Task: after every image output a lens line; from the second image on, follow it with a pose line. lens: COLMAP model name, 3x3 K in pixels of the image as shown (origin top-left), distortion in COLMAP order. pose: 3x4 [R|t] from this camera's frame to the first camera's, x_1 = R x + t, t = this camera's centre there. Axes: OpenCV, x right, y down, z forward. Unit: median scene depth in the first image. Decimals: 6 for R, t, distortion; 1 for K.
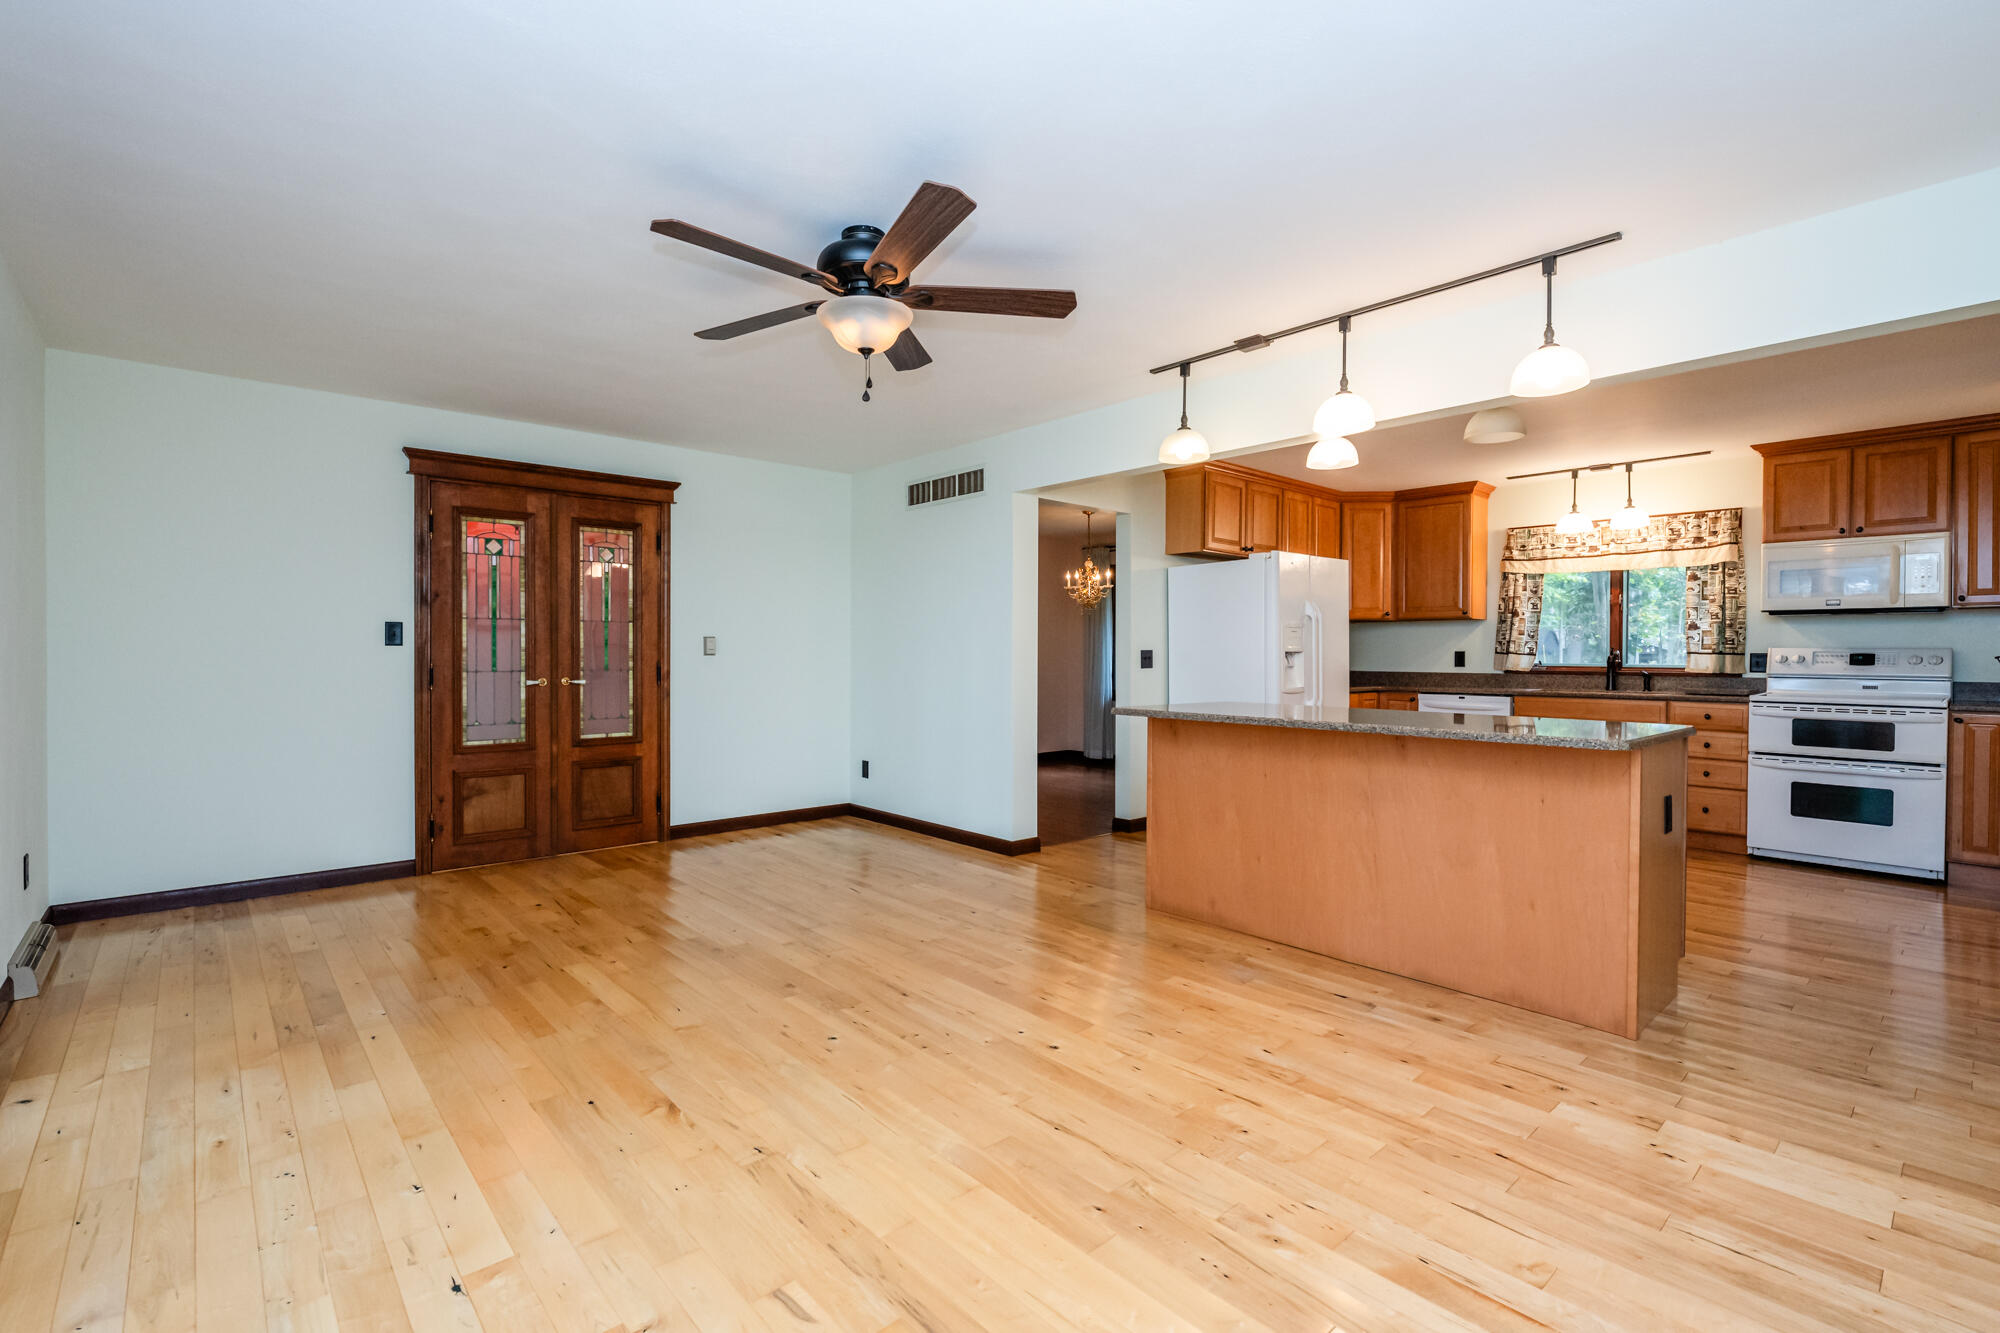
lens RADIAL K [[910.7, 0, 987.3], [0, 910.7, 668.2], [0, 0, 1]] dist [0.000334, 0.000434]
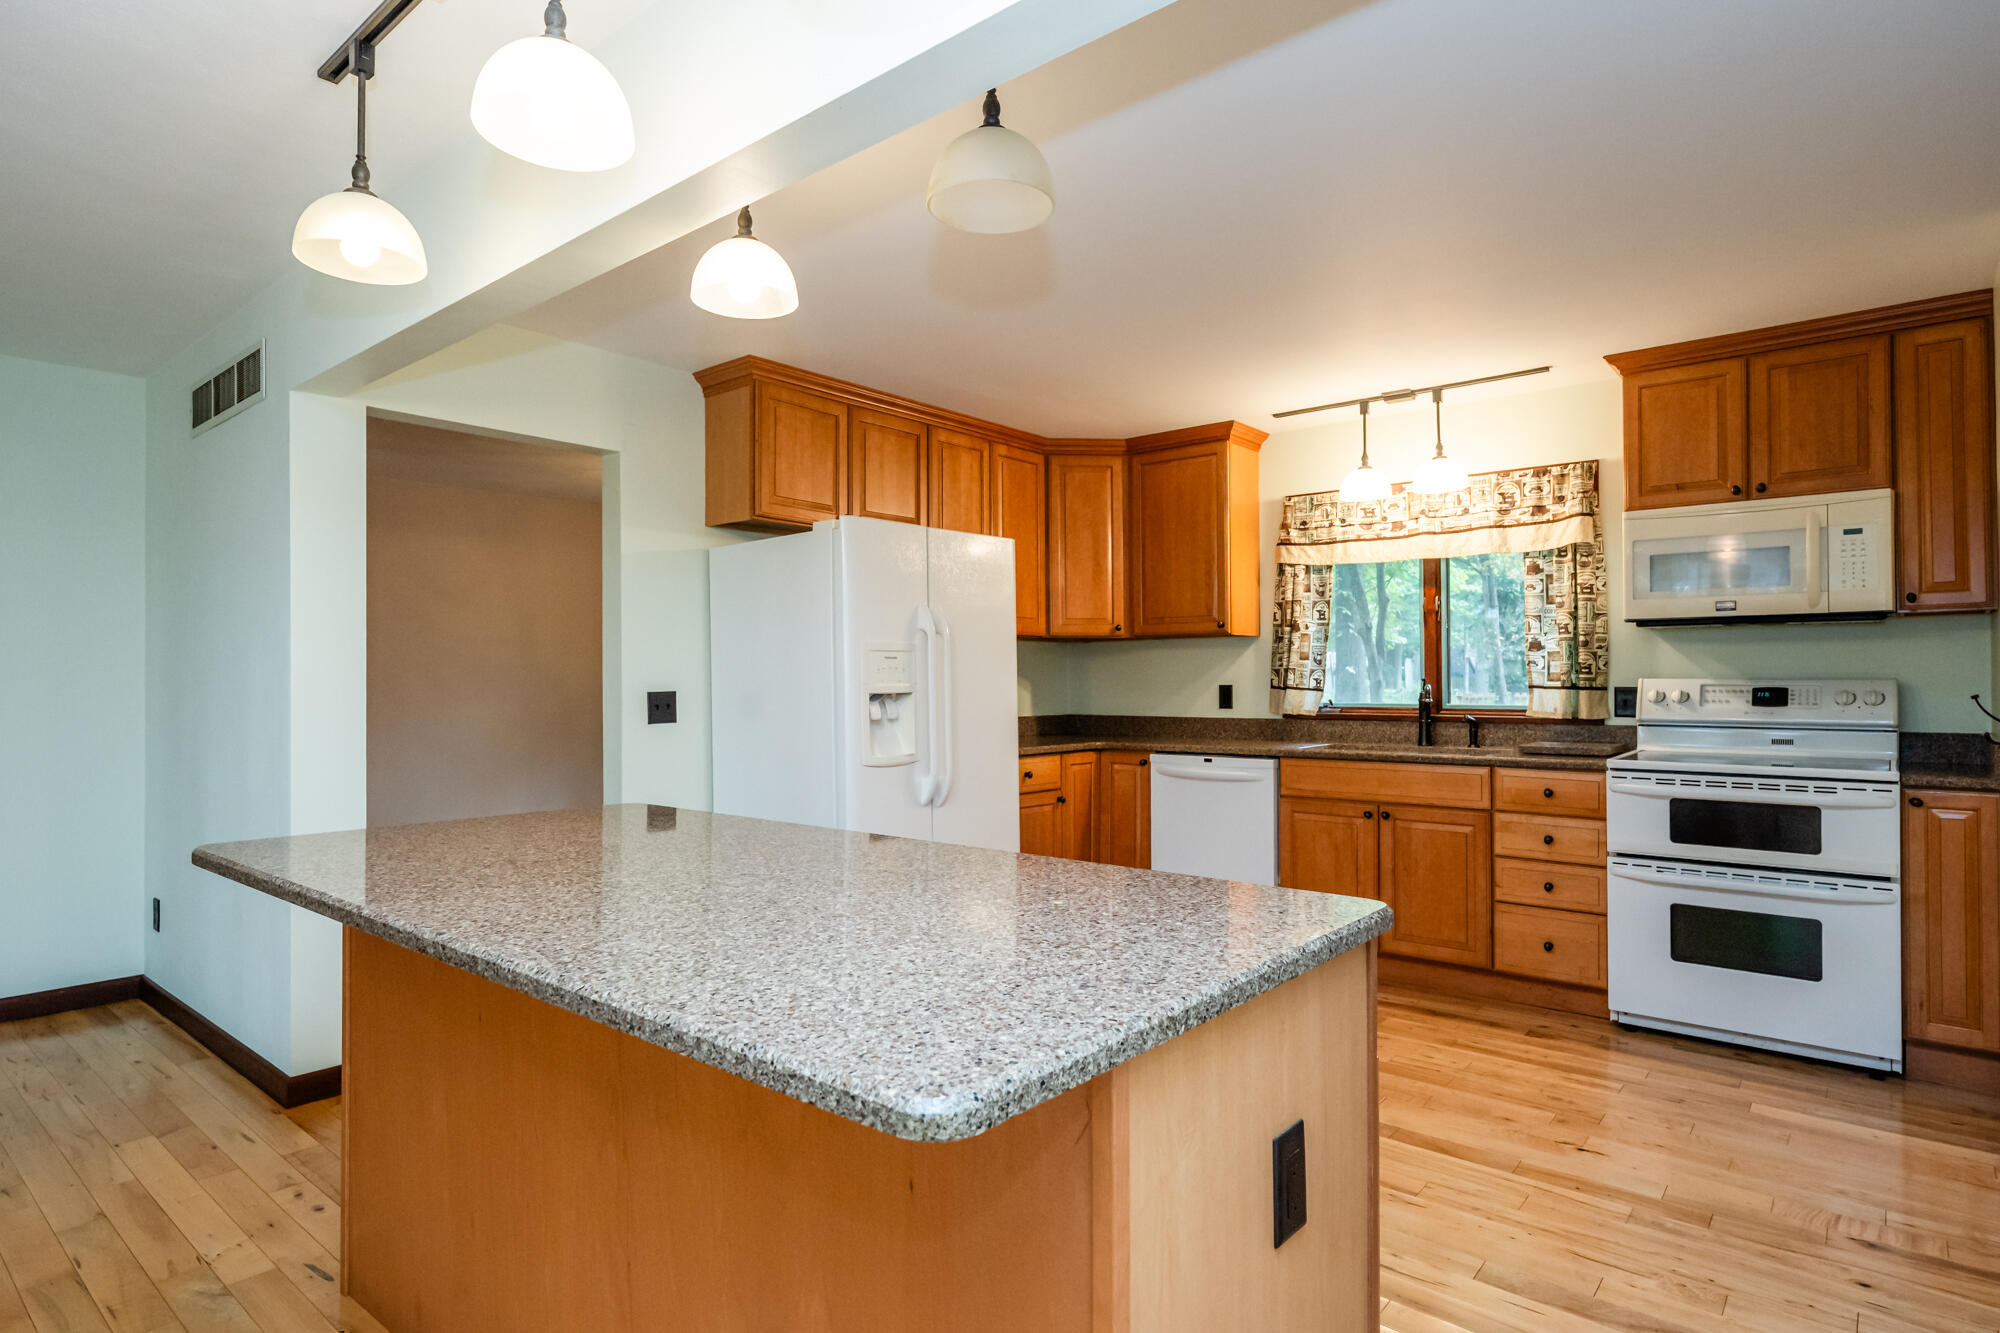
lens RADIAL K [[1077.0, 0, 1000.0], [0, 1077.0, 676.5], [0, 0, 1]] dist [-0.001359, -0.000647]
pose [[0.989789, -0.009169, 0.142247, 0.298185], [0.011866, 0.999765, -0.018127, -0.014872], [-0.142047, 0.019630, 0.989665, 0.308989]]
